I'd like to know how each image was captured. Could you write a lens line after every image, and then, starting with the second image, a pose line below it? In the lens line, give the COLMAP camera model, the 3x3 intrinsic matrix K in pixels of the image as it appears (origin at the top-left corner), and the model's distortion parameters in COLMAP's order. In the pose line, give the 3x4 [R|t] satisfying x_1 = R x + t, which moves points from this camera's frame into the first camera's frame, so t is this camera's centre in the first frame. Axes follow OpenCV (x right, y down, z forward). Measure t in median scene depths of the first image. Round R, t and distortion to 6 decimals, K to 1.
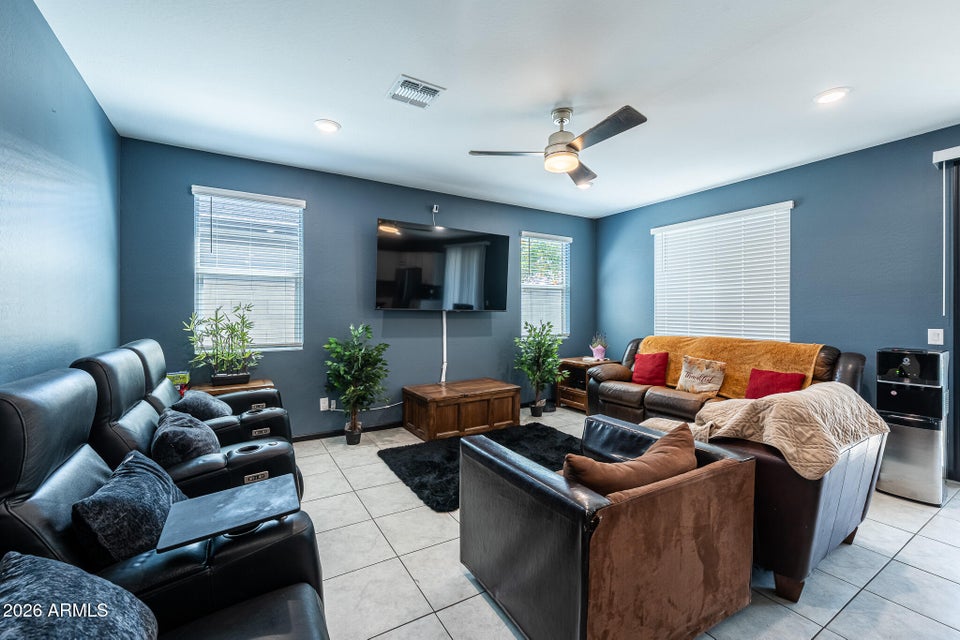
lens RADIAL K [[383.1, 0, 459.6], [0, 383.1, 315.7], [0, 0, 1]] dist [-0.002166, -0.000024]
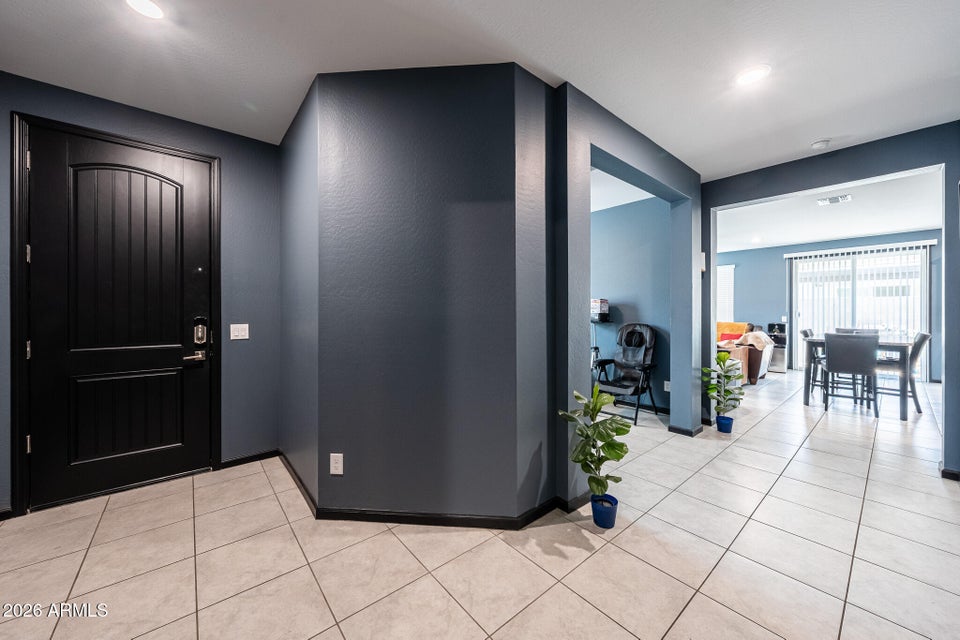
lens RADIAL K [[343.9, 0, 477.8], [0, 343.9, 314.0], [0, 0, 1]] dist [0.010442, 0.000201]
pose [[0.984263, -0.001615, 0.176702, -1.118175], [0.001564, 0.999999, 0.000426, 0.009520], [-0.176702, -0.000143, 0.984264, -0.874098]]
